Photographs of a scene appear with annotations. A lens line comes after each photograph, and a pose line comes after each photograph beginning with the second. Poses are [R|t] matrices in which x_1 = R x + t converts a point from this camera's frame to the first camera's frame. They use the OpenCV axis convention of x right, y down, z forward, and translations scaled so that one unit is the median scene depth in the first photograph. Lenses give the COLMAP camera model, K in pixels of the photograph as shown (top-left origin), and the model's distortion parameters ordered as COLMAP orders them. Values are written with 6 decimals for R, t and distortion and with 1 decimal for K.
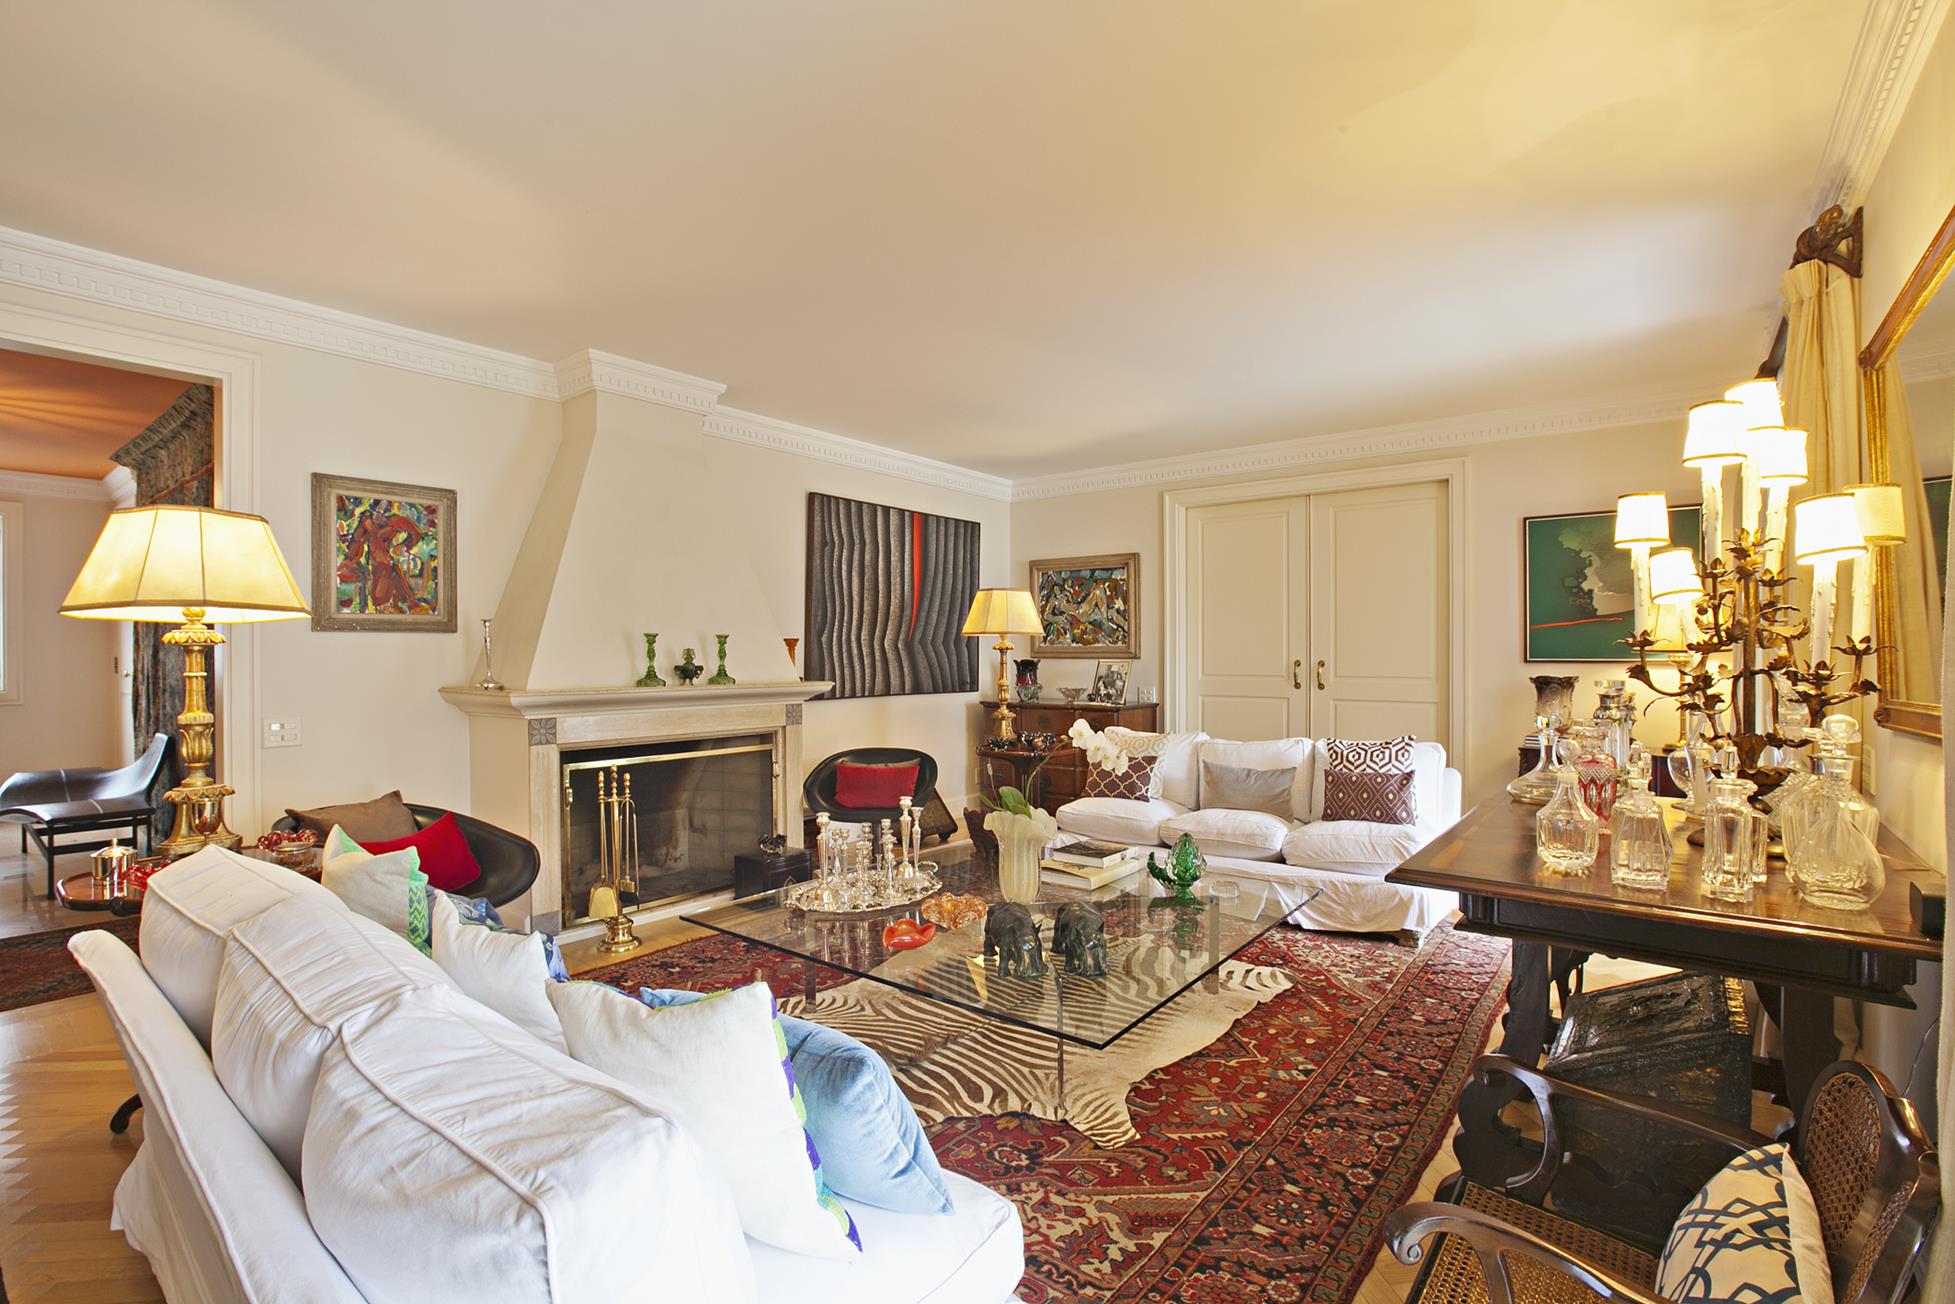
lens RADIAL K [[897.9, 0, 987.1], [0, 897.9, 652.2], [0, 0, 1]] dist [-0.038949, 0.003334]
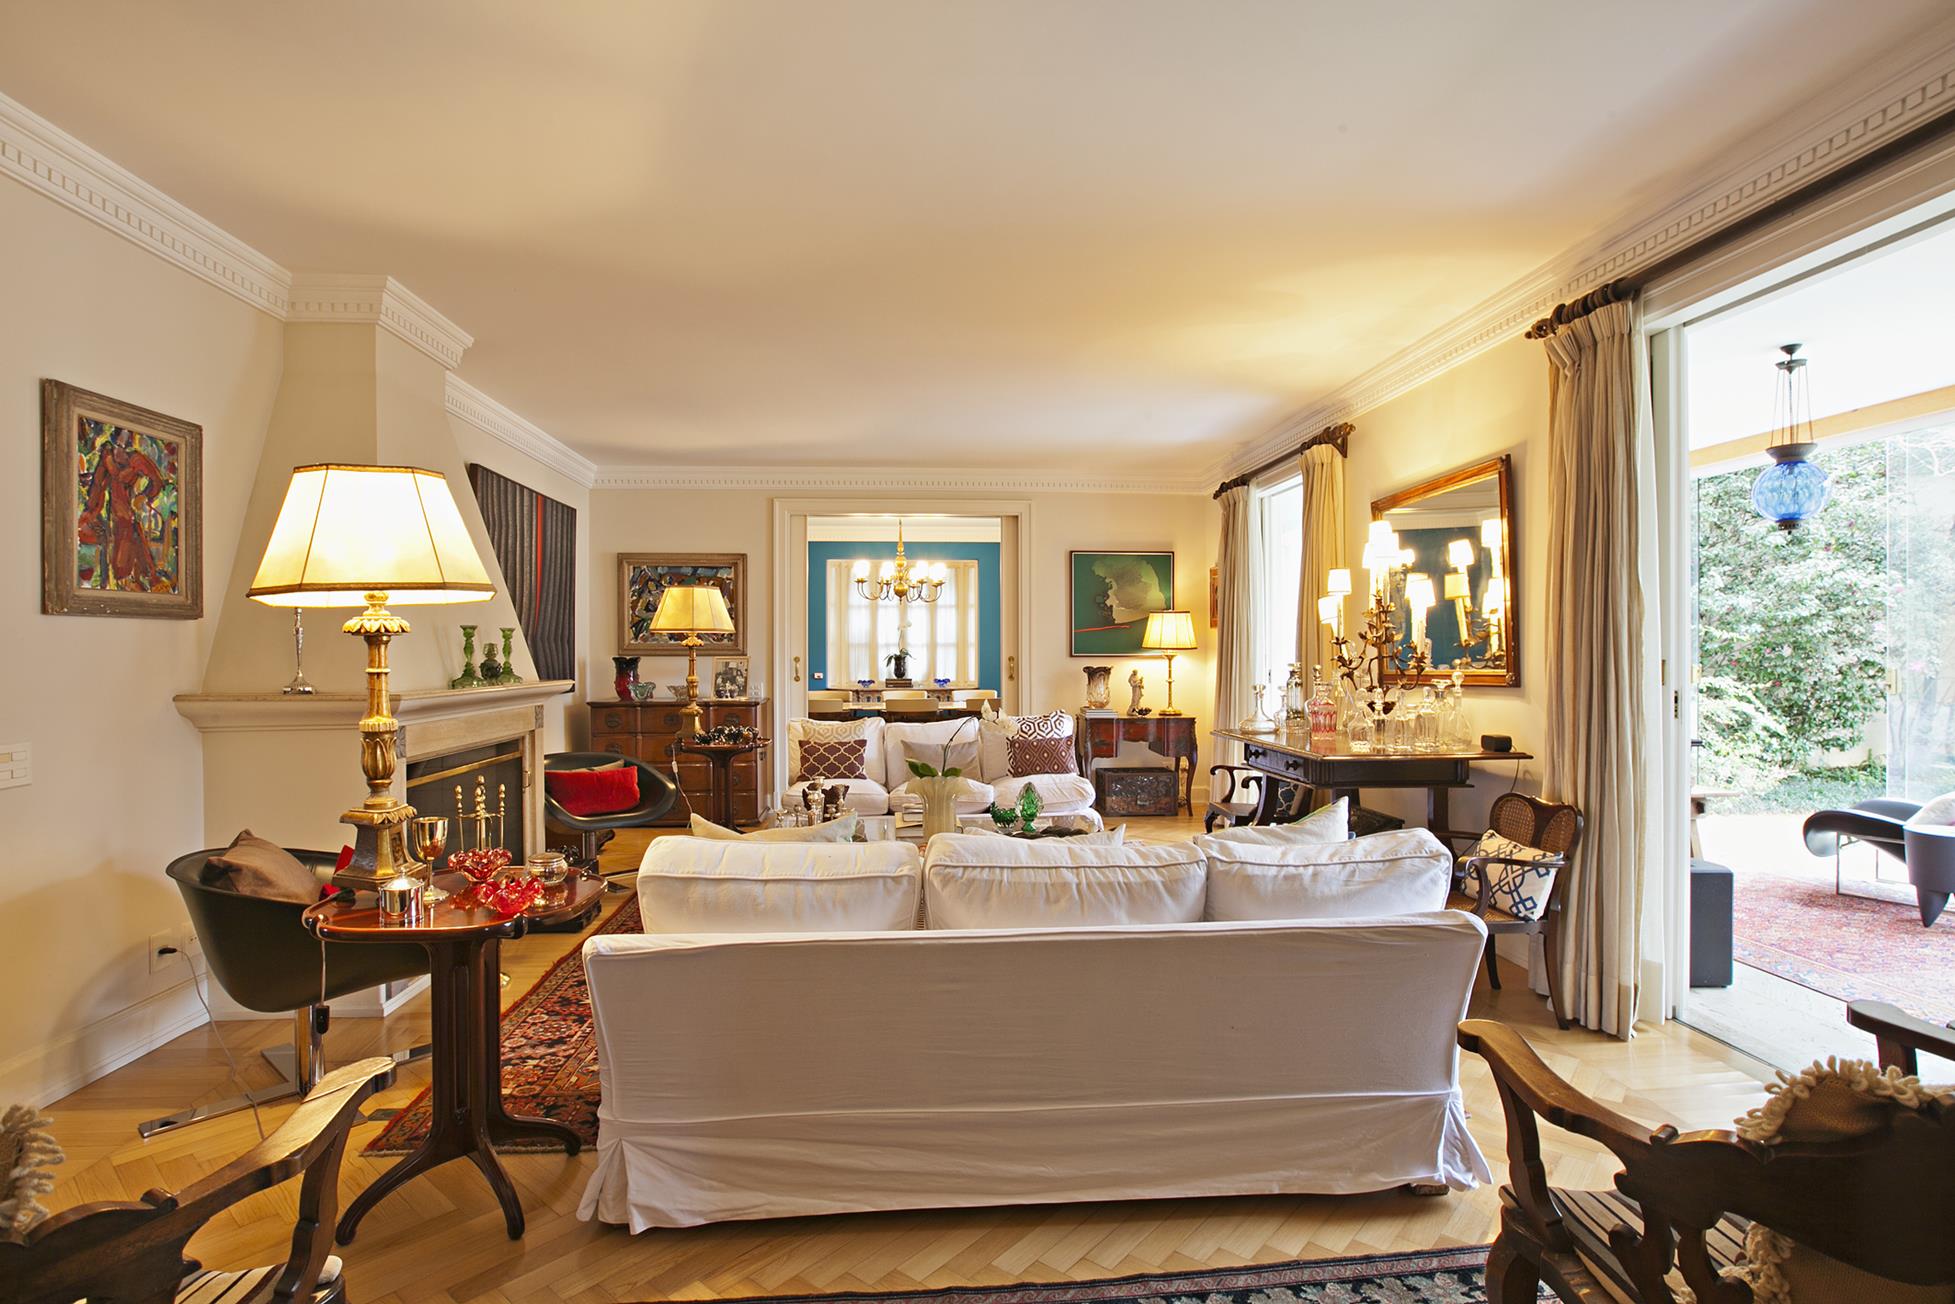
lens RADIAL K [[970.7, 0, 975.5], [0, 970.7, 648.3], [0, 0, 1]] dist [-0.002325, 0.000256]
pose [[0.744939, 0.002236, 0.667129, -0.672891], [0.000124, 0.999994, -0.003490, 0.004683], [-0.667133, 0.002683, 0.744934, -0.026824]]
